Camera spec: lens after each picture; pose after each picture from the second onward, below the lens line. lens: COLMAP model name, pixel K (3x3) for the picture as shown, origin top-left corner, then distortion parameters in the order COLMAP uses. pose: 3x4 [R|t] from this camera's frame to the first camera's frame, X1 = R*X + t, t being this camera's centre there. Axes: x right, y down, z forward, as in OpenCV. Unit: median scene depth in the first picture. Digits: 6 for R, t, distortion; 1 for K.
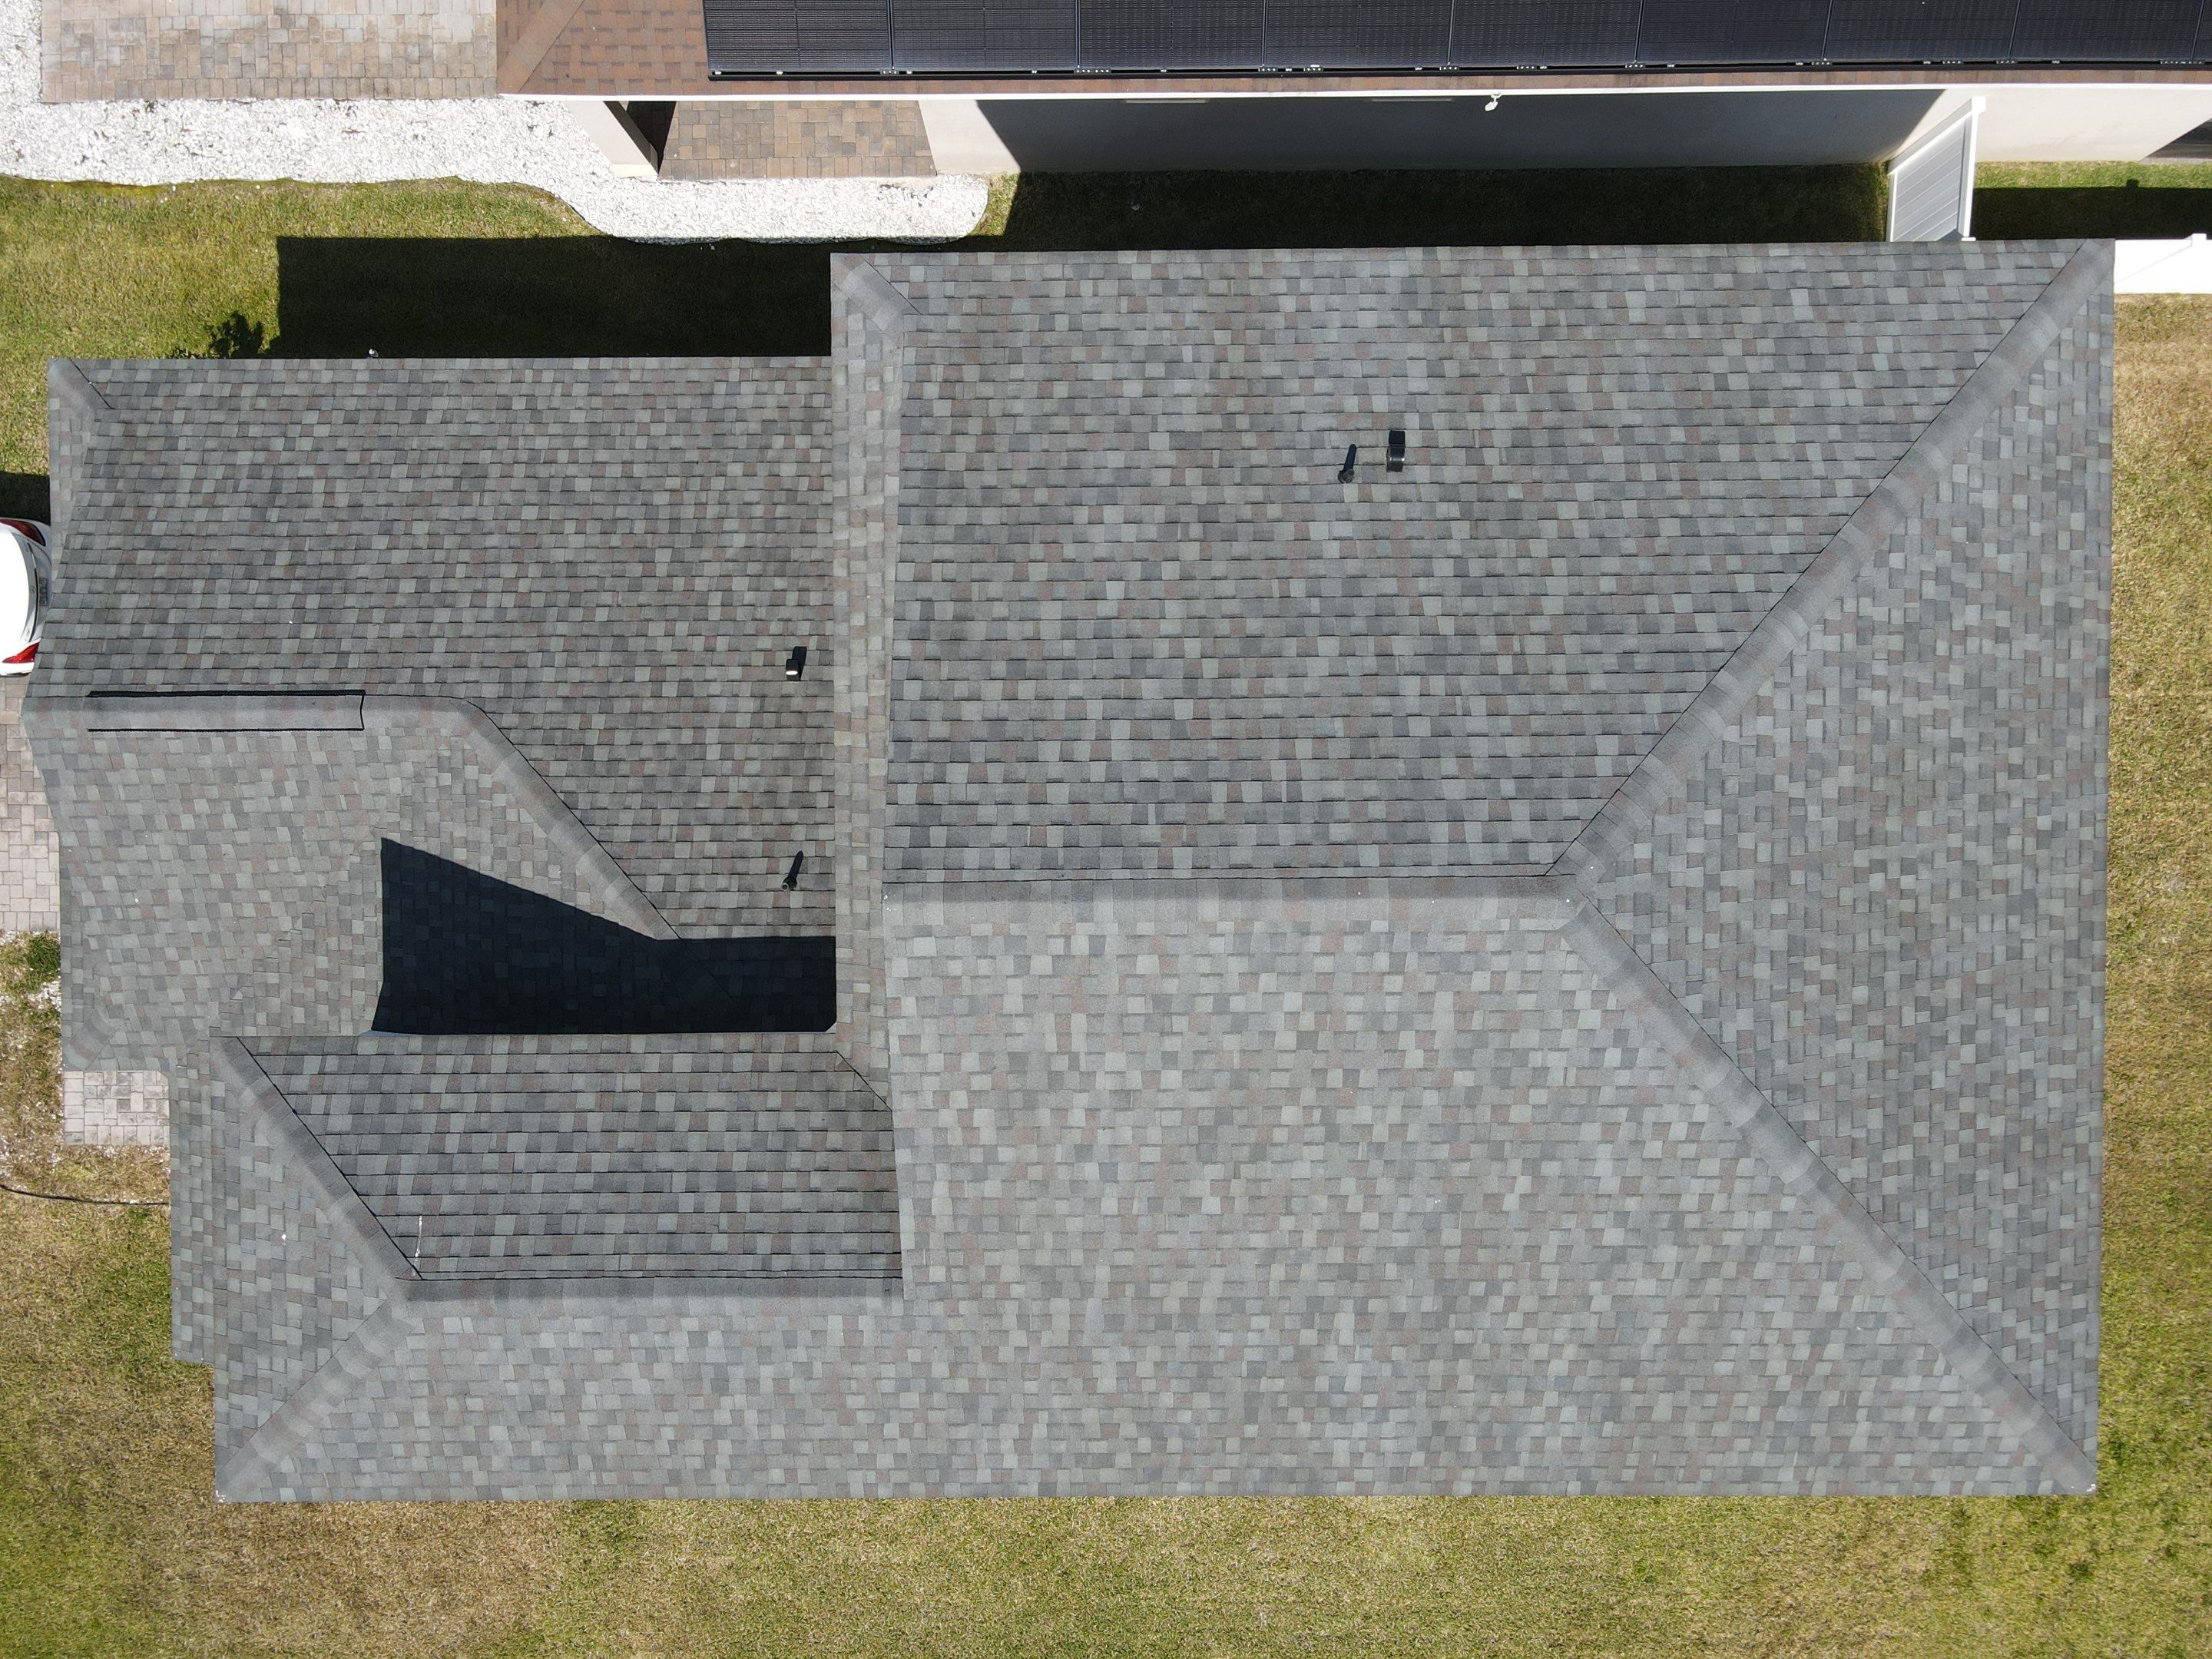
lens RADIAL K [[1605.7, 0, 1077.5], [0, 1605.7, 817.7], [0, 0, 1]] dist [0.002742, 0.024385]
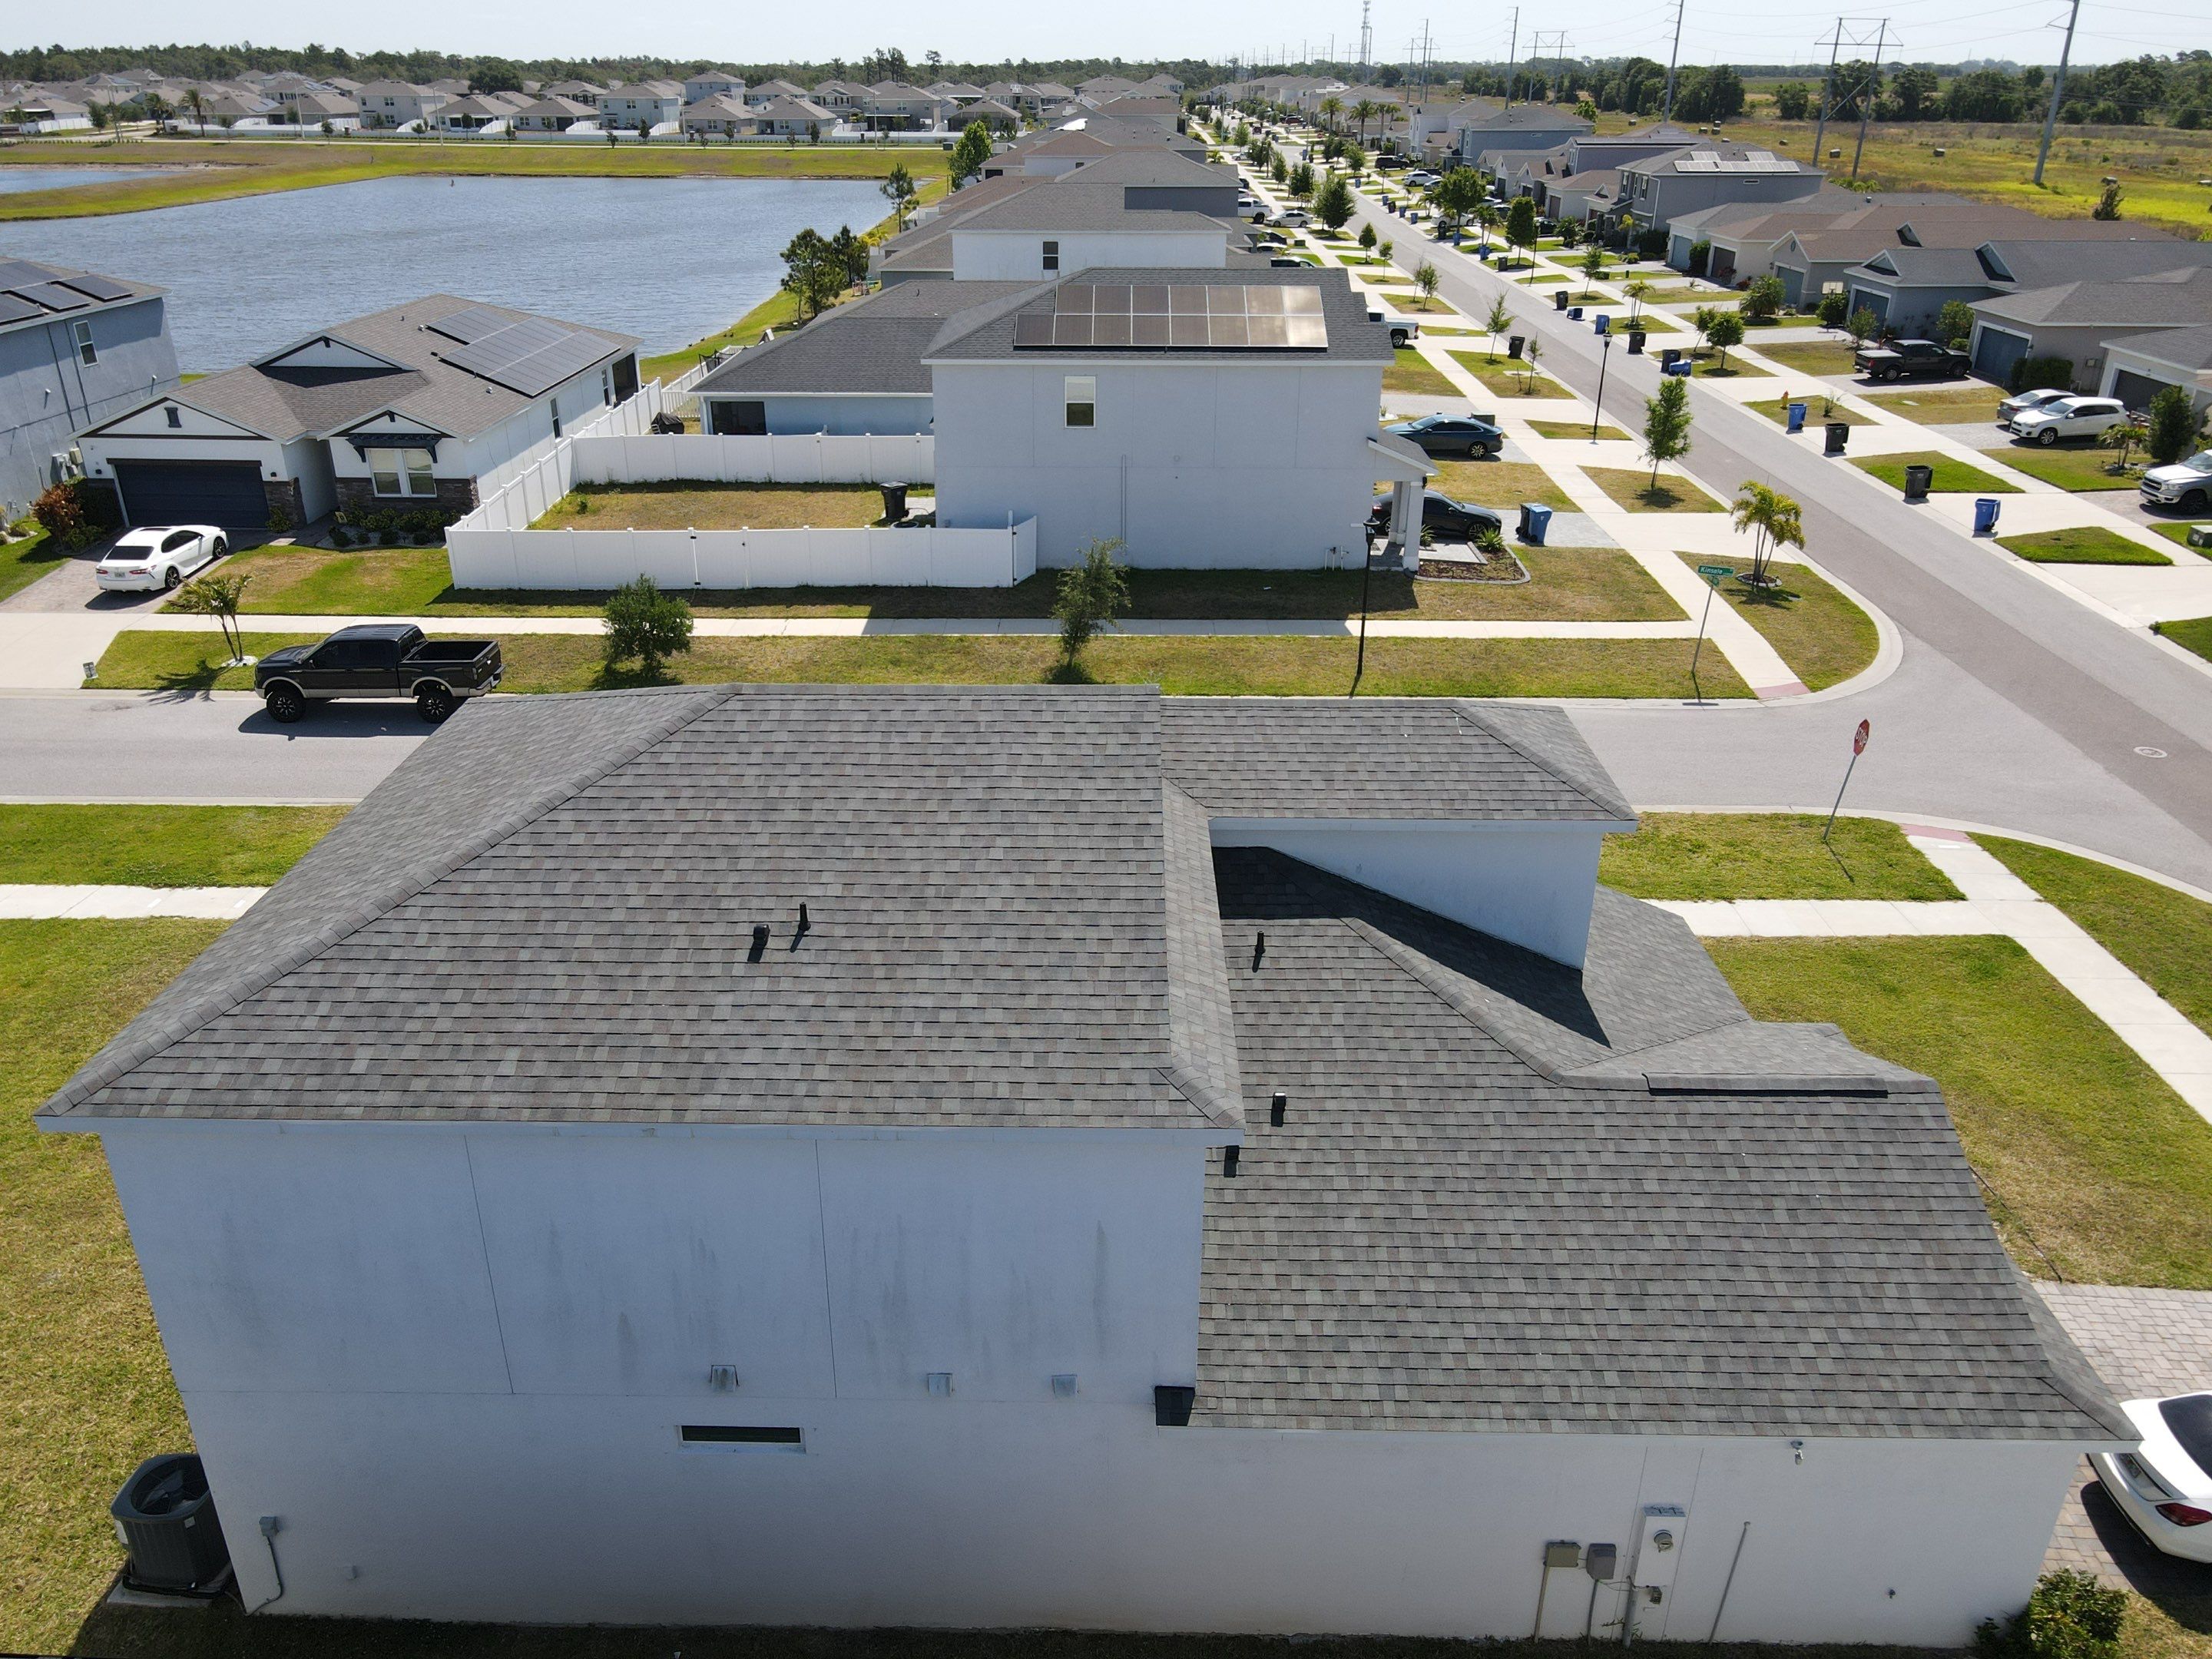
lens RADIAL K [[1631.7, 0, 1079.7], [0, 1631.7, 812.1], [0, 0, 1]] dist [0.008979, -0.001427]
pose [[-0.999670, -0.008199, 0.024335, -0.070379], [0.025464, -0.439073, 0.898091, -1.228122], [0.003321, 0.898414, 0.439136, 0.349836]]
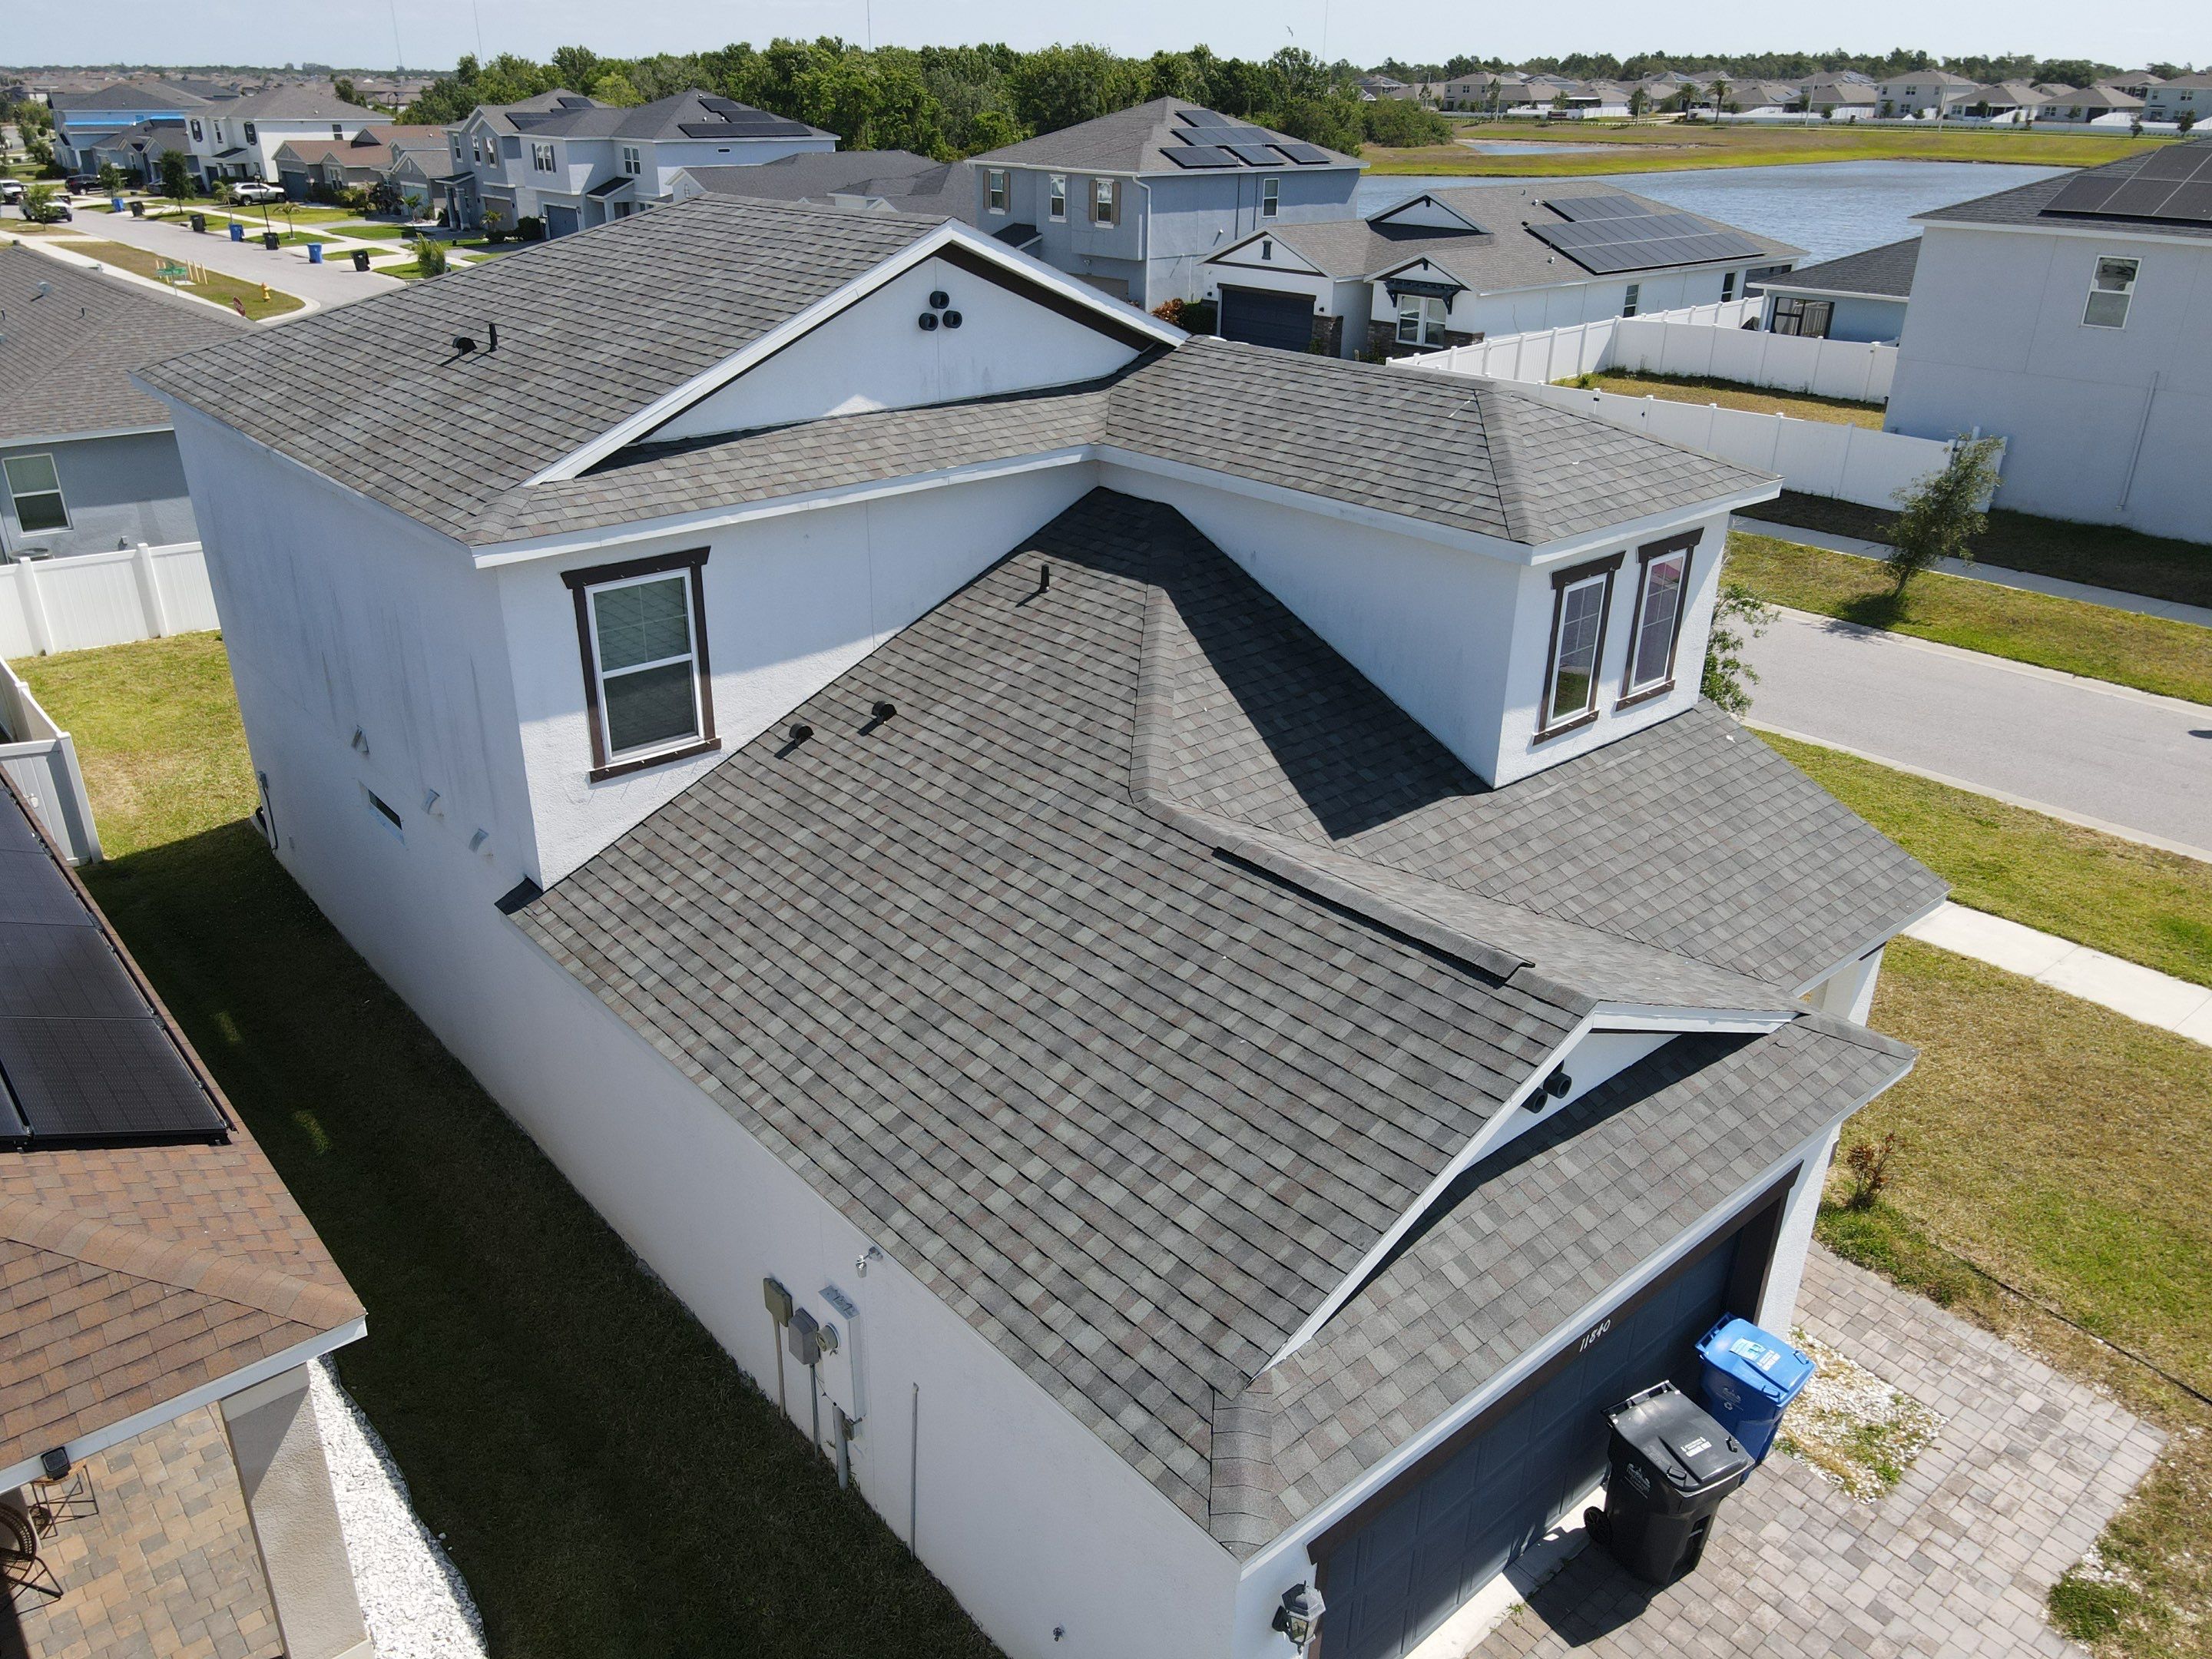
lens RADIAL K [[1605.7, 0, 1070.5], [0, 1605.7, 826.8], [0, 0, 1]] dist [0.002742, 0.024385]
pose [[-0.643579, -0.322689, 0.694031, -1.095193], [0.765152, -0.293380, 0.573123, -0.674288], [0.018675, 0.899889, 0.435719, 0.749604]]
